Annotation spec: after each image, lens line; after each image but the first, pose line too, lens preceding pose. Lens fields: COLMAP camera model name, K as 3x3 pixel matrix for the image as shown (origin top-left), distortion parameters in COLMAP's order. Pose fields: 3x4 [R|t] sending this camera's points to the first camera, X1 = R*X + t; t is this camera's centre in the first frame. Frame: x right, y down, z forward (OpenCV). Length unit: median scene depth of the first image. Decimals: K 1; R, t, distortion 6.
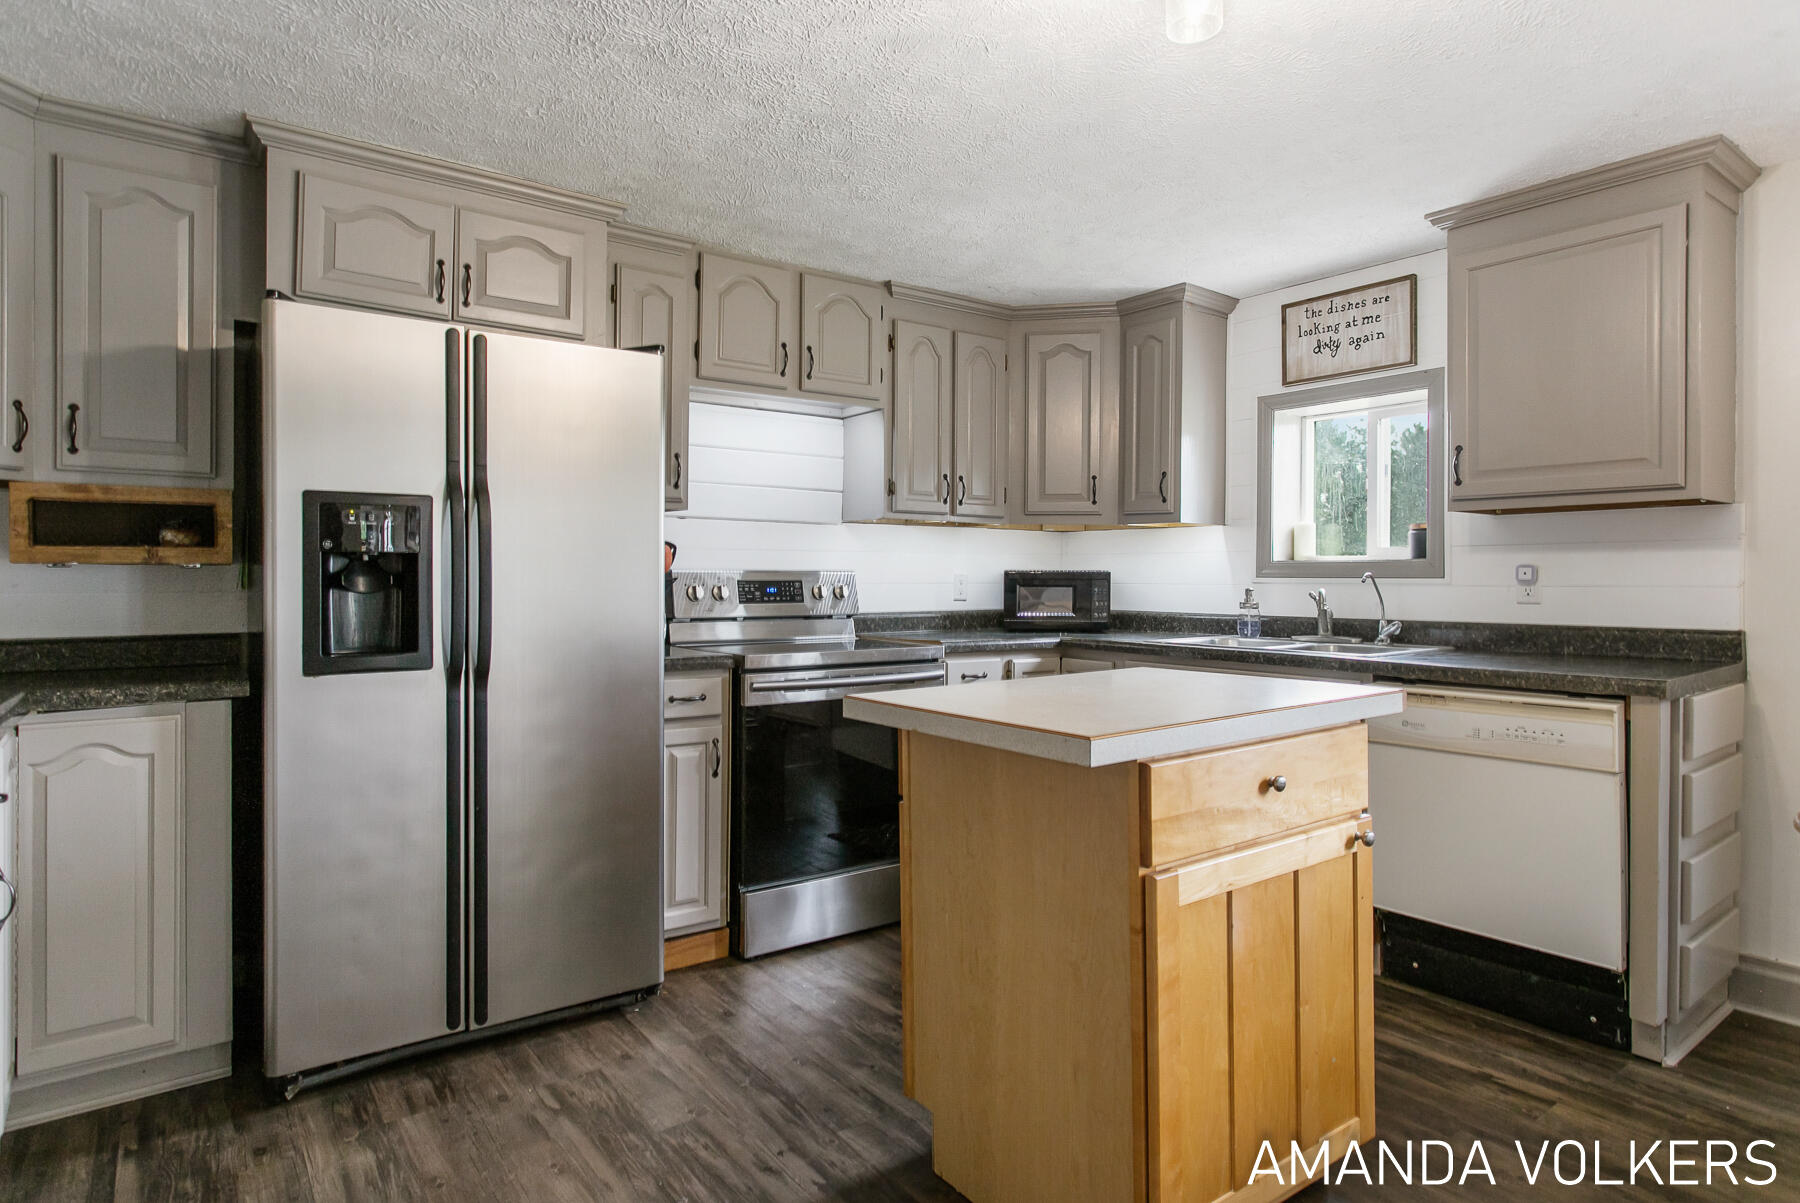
lens RADIAL K [[999.2, 0, 893.9], [0, 999.2, 577.2], [0, 0, 1]] dist [-0.004079, 0.005780]
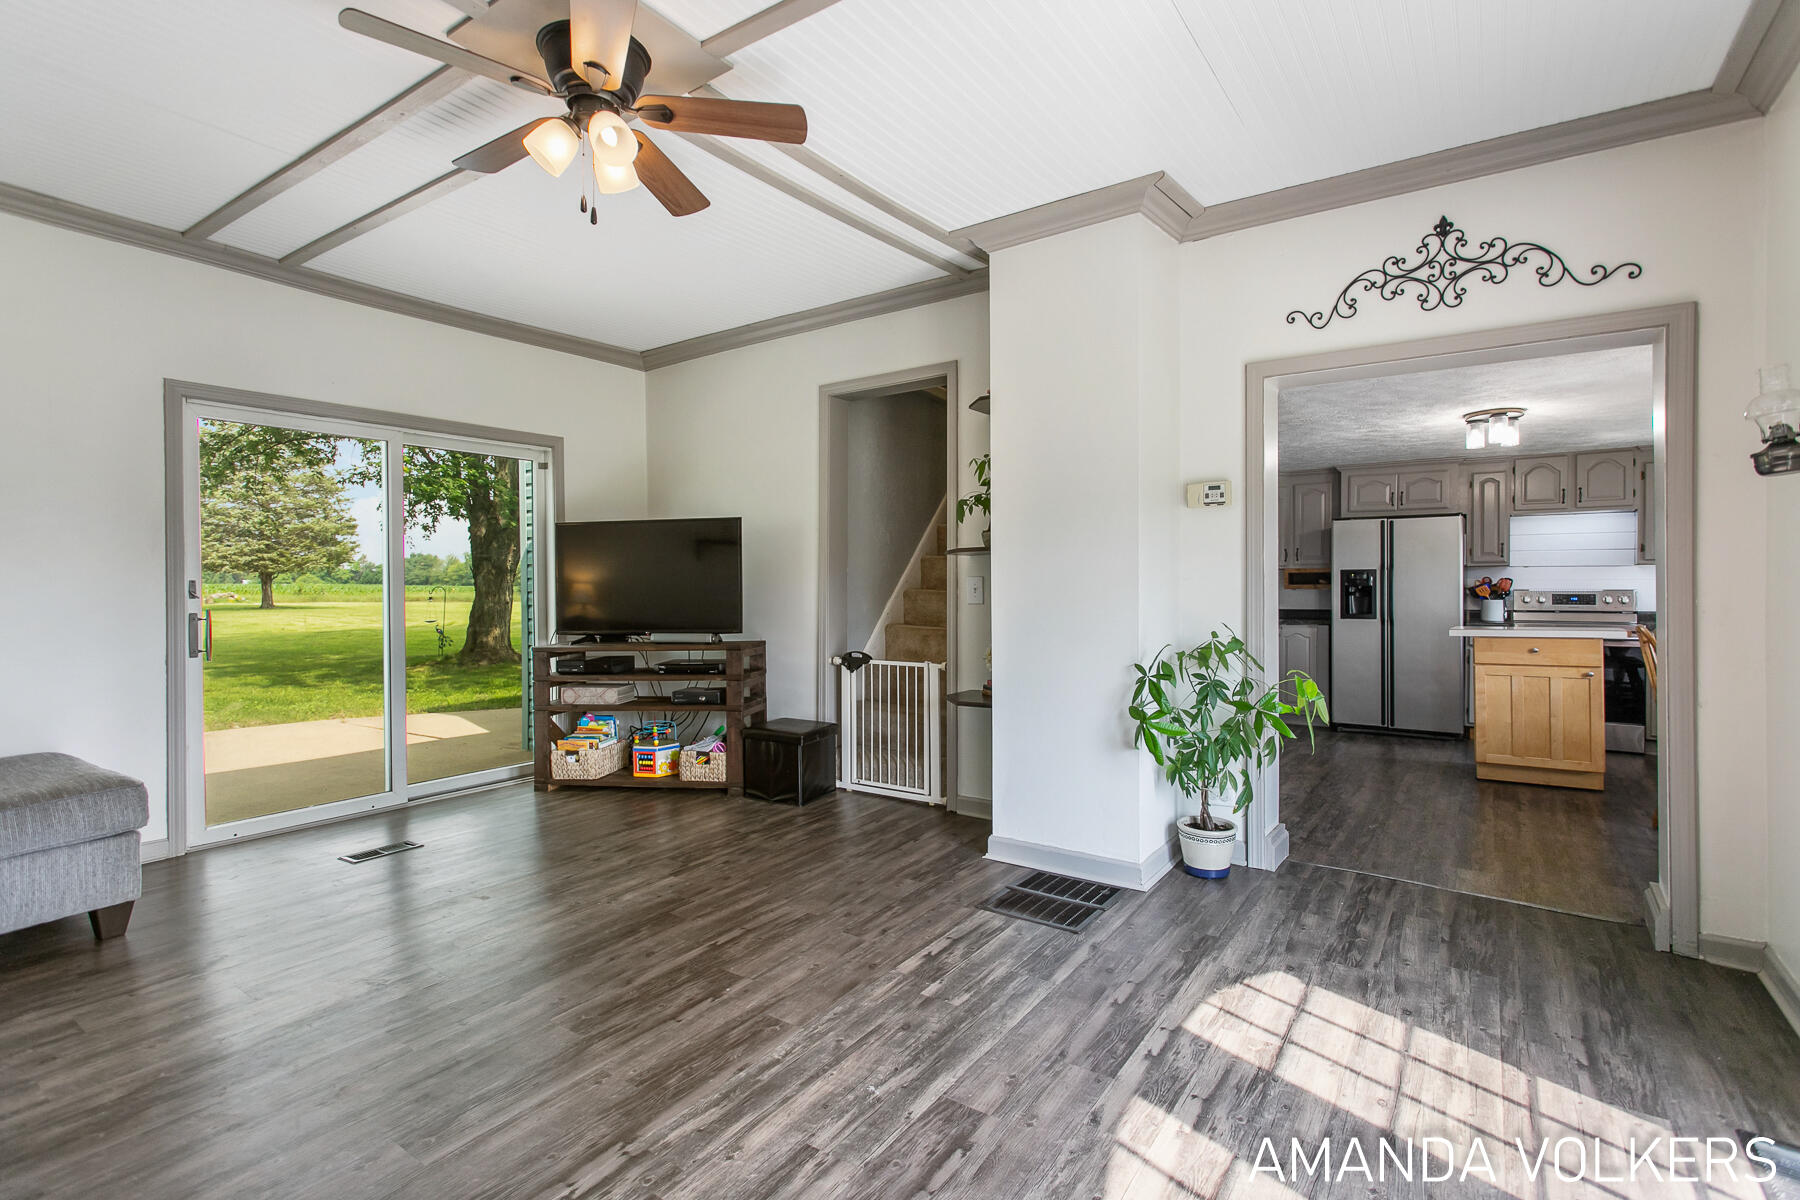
lens RADIAL K [[877.1, 0, 886.1], [0, 877.1, 589.3], [0, 0, 1]] dist [0.013899, -0.002116]
pose [[0.317925, -0.002737, -0.948112, 1.542722], [0.002149, 0.999995, -0.002166, -0.008013], [0.948113, -0.001348, 0.317930, -1.294252]]
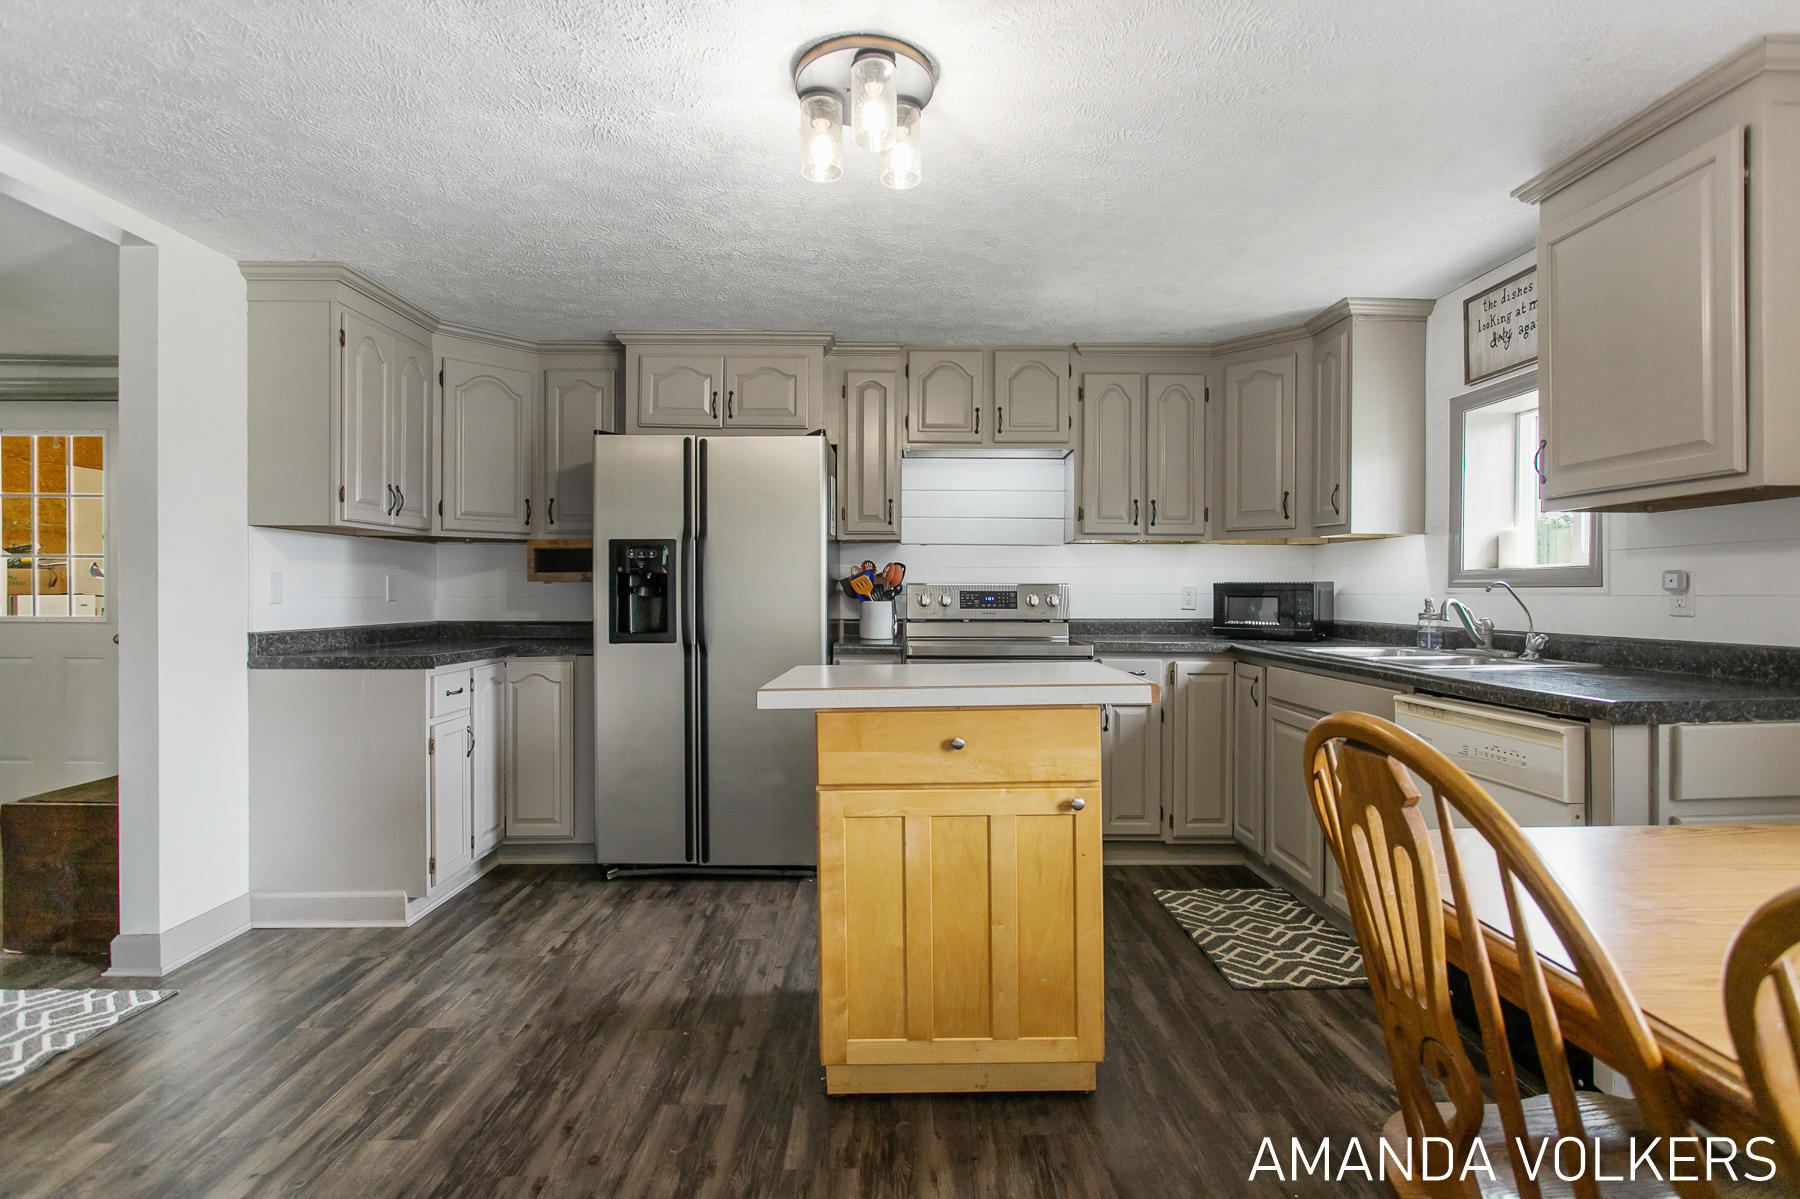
lens RADIAL K [[885.2, 0, 913.2], [0, 885.2, 593.8], [0, 0, 1]] dist [-0.013955, 0.005341]
pose [[0.814886, -0.000235, -0.579622, 0.579988], [0.000927, 0.999999, 0.000897, 0.006704], [0.579621, -0.001268, 0.814885, 0.018819]]
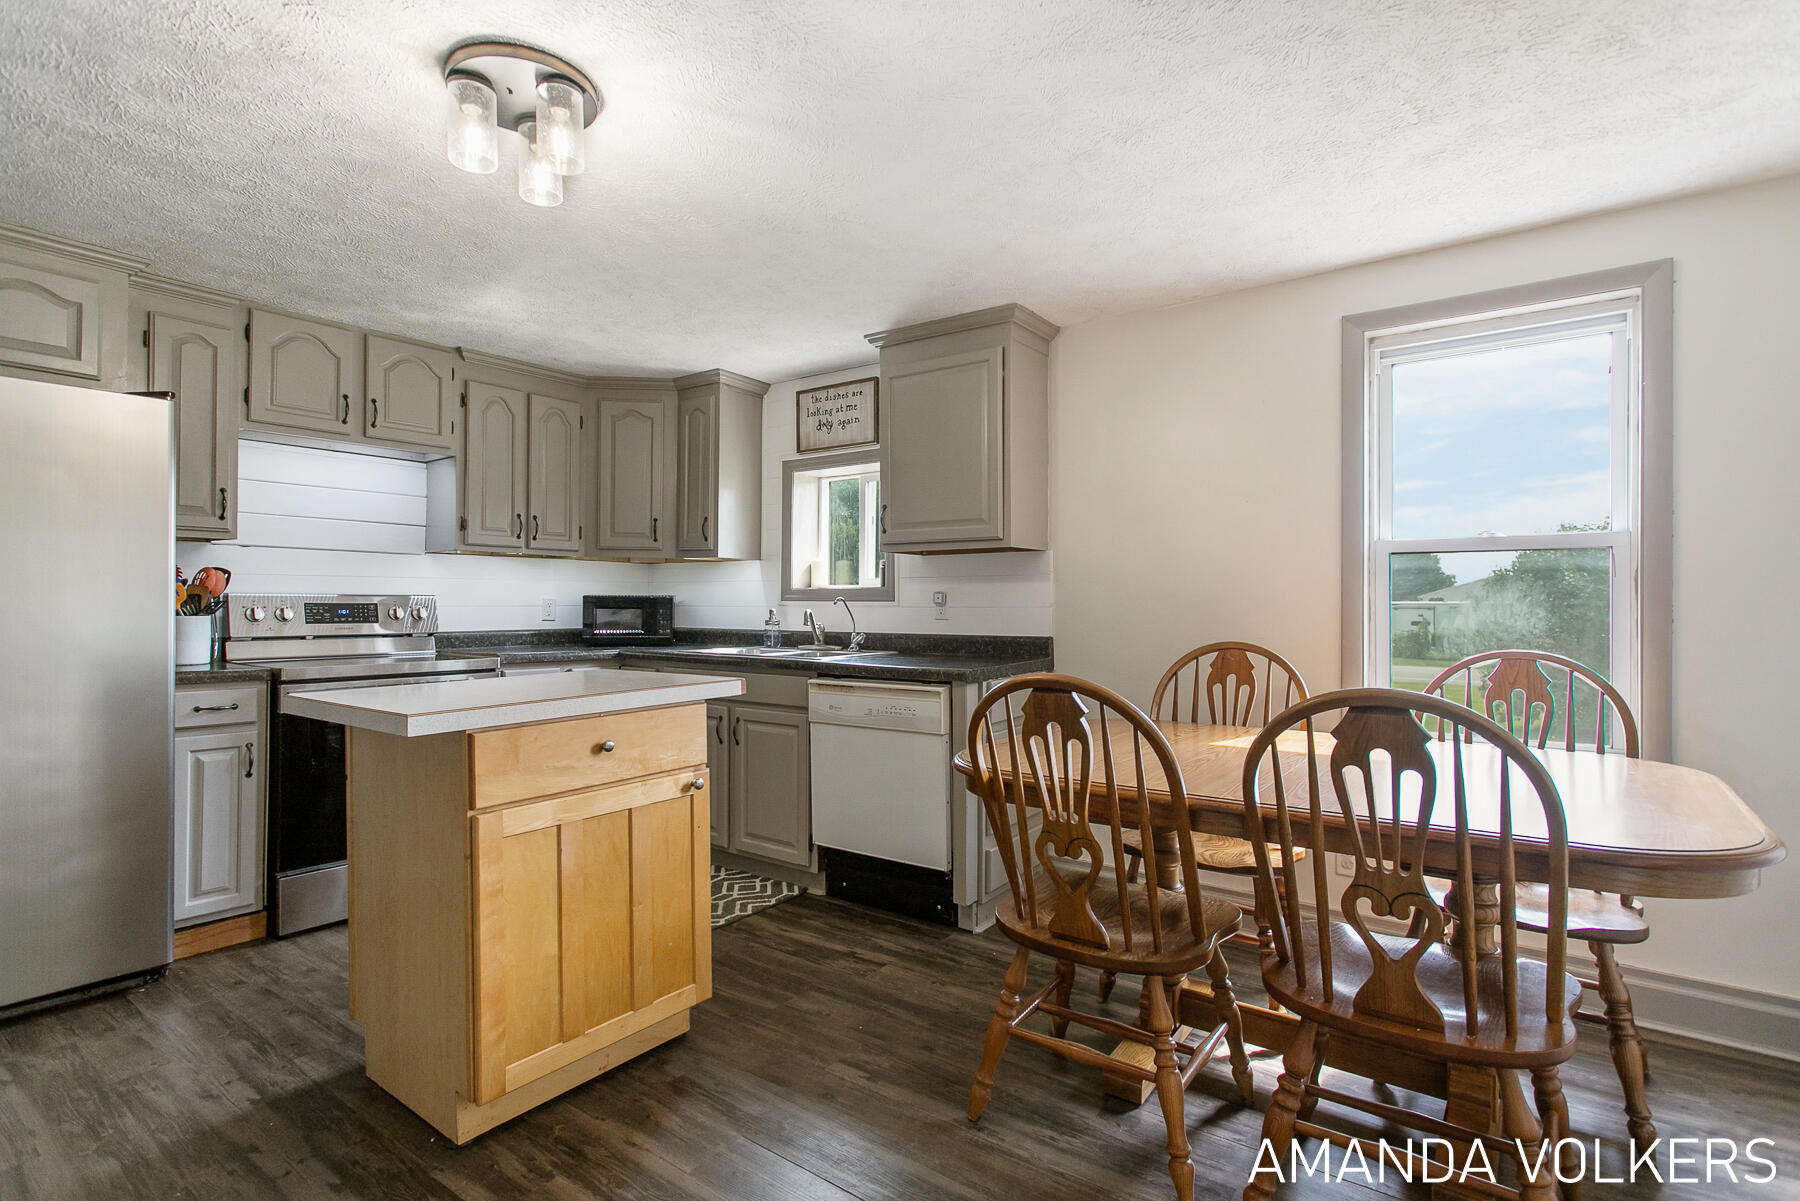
lens RADIAL K [[877.1, 0, 898.9], [0, 877.1, 600.4], [0, 0, 1]] dist [0.013899, -0.002116]
pose [[0.957486, 0.000899, 0.288480, 0.242590], [-0.000168, 0.999997, -0.002558, 0.003029], [-0.288481, 0.002401, 0.957483, -0.170994]]
